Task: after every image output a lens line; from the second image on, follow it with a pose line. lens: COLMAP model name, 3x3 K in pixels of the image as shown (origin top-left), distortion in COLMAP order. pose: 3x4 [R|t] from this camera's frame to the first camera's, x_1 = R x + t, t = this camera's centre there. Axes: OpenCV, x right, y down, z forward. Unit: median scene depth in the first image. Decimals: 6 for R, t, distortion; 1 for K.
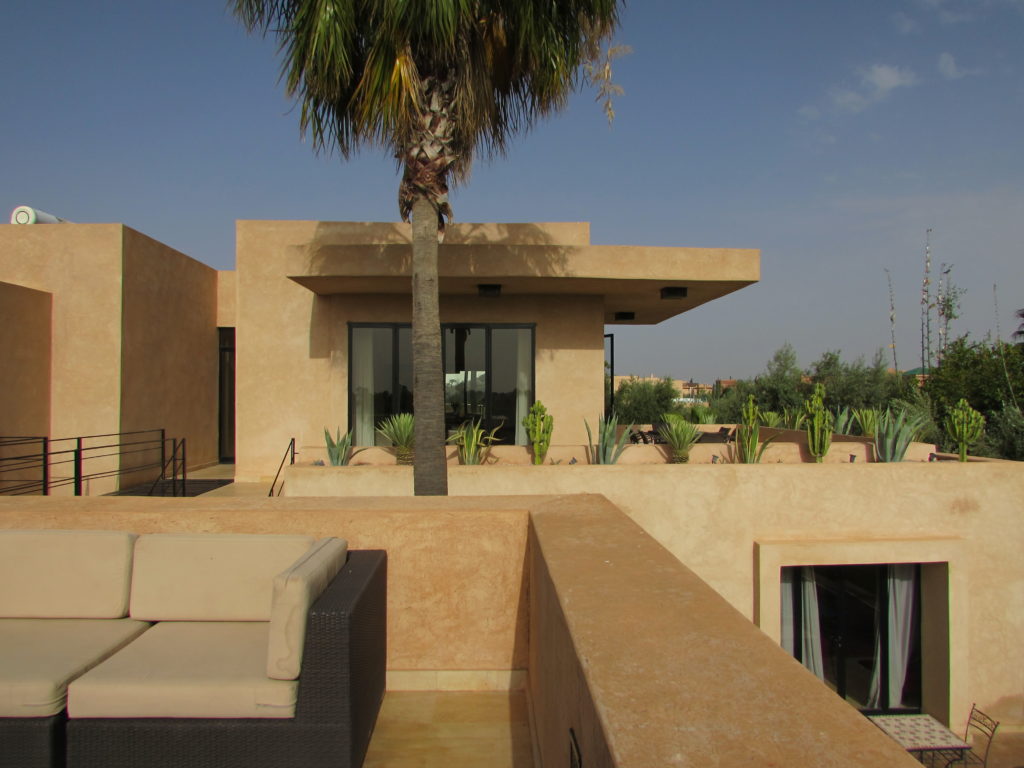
lens RADIAL K [[718.3, 0, 513.6], [0, 718.3, 384.9], [0, 0, 1]] dist [-0.046232, 0.023183]
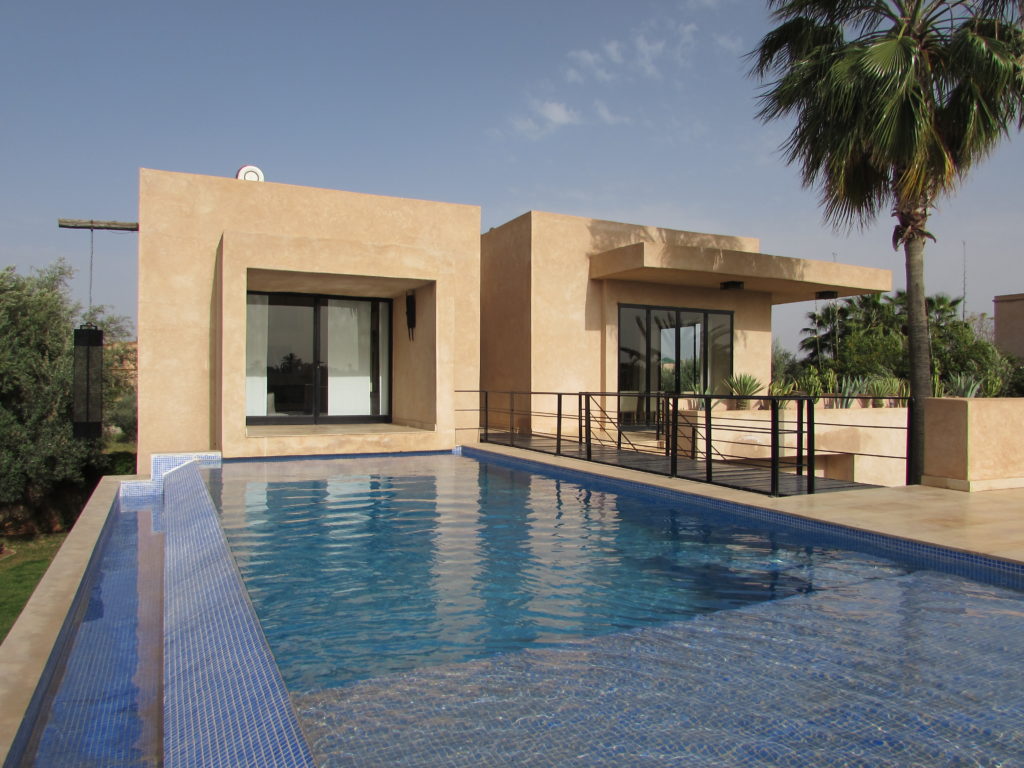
lens RADIAL K [[718.3, 0, 509.8], [0, 718.3, 384.4], [0, 0, 1]] dist [-0.046232, 0.023183]
pose [[0.919556, 0.005422, 0.392923, -0.987640], [-0.014204, 0.999710, 0.019447, 0.036074], [-0.392703, -0.023464, 0.919366, -0.086582]]
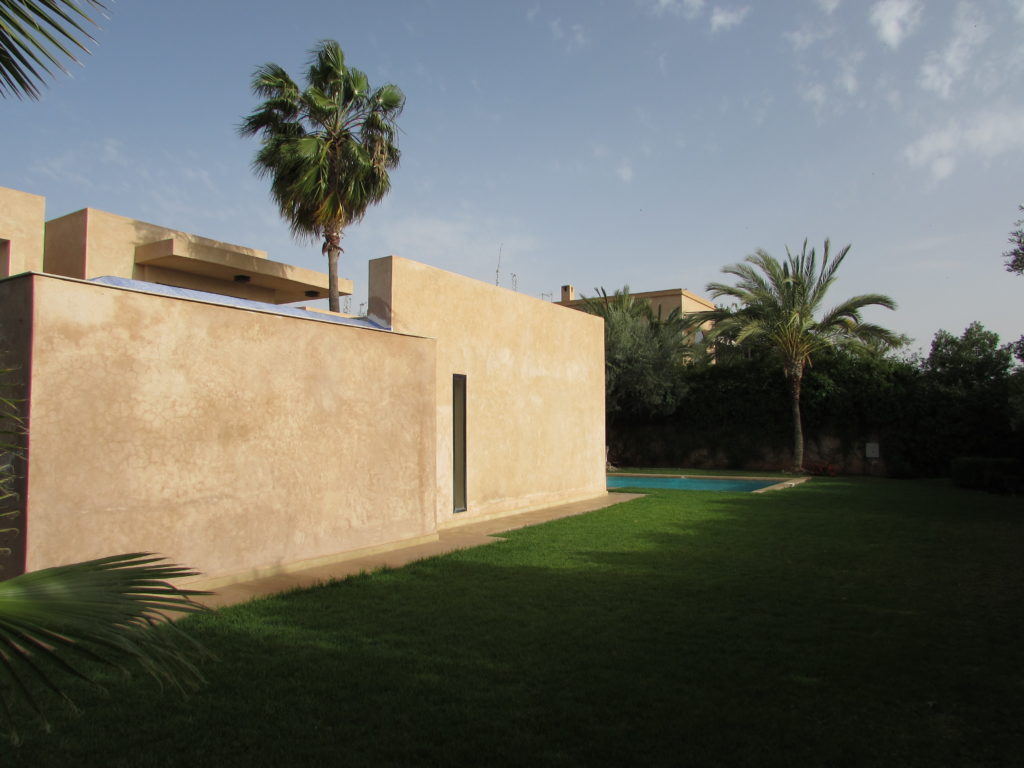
lens RADIAL K [[718.3, 0, 514.5], [0, 718.3, 391.2], [0, 0, 1]] dist [-0.046232, 0.023183]
pose [[0.561986, 0.040974, 0.826131, -1.281869], [-0.011483, 0.999063, -0.041739, 0.264831], [-0.827067, 0.013970, 0.561930, -0.764339]]
